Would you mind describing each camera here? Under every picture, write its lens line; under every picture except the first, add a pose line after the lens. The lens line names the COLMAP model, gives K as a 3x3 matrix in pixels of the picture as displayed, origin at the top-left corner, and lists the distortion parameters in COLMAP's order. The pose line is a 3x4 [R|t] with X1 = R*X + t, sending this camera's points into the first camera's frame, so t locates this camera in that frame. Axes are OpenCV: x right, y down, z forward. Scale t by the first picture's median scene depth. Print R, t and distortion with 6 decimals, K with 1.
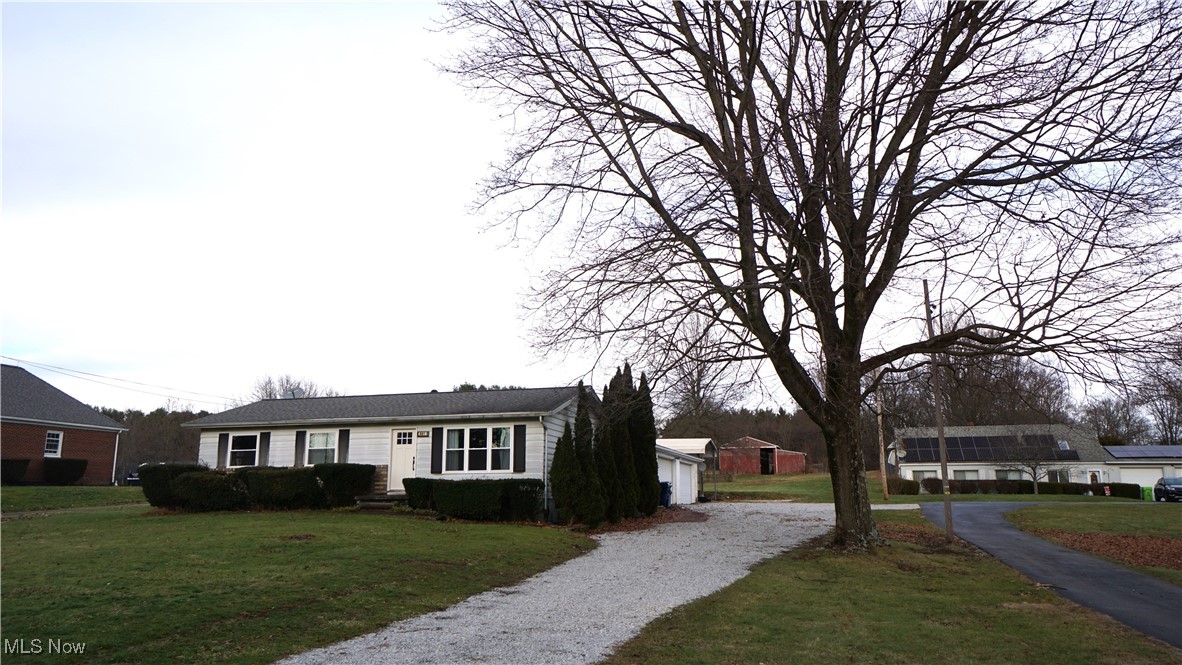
lens RADIAL K [[875.5, 0, 586.2], [0, 875.5, 332.3], [0, 0, 1]] dist [0.032483, 0.006352]
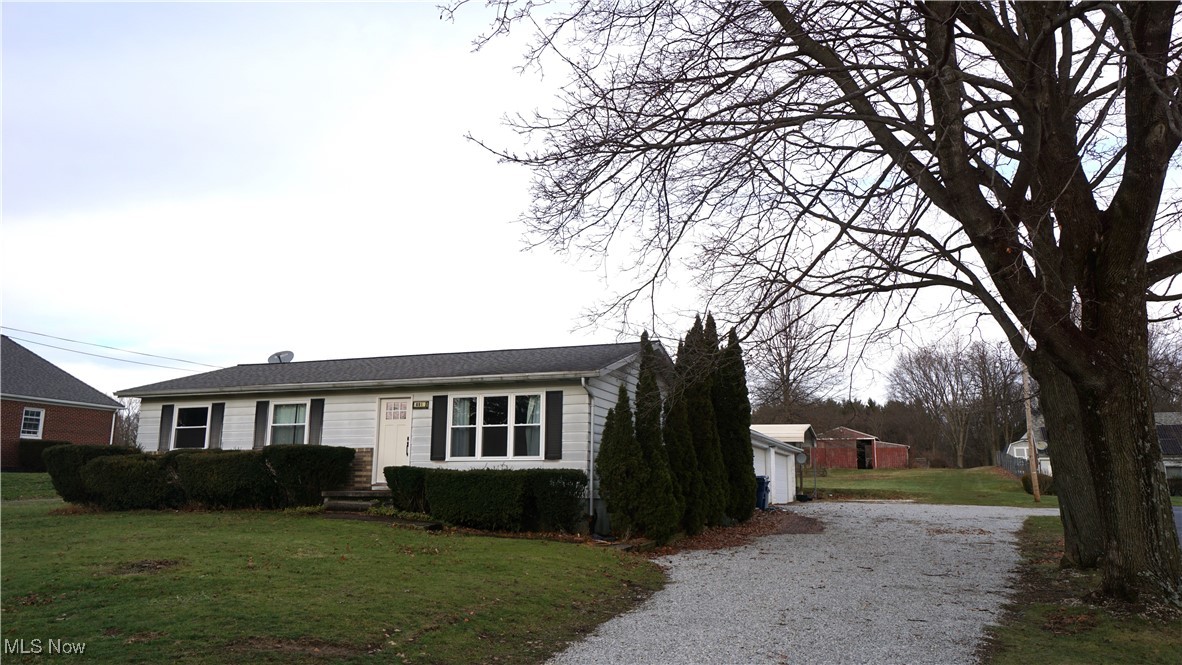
lens RADIAL K [[875.5, 0, 586.2], [0, 875.5, 332.3], [0, 0, 1]] dist [0.032483, 0.006352]
pose [[0.996039, -0.003656, -0.088847, 0.010211], [0.004396, 0.999957, 0.008132, 0.052332], [0.088814, -0.008490, 0.996012, 0.307351]]
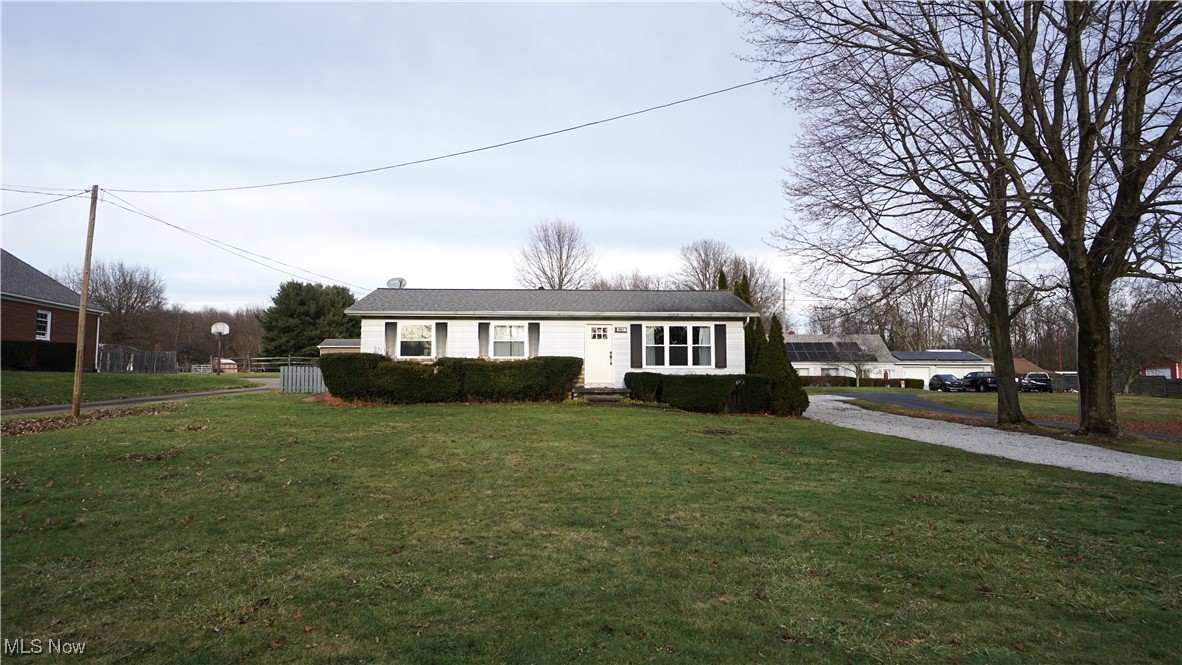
lens RADIAL K [[744.8, 0, 584.5], [0, 744.8, 320.5], [0, 0, 1]] dist [-0.000878, 0.003804]
pose [[0.946966, 0.034209, 0.319507, -0.506263], [-0.065130, 0.994112, 0.086597, 0.032210], [-0.314663, -0.102814, 0.943619, 0.190086]]
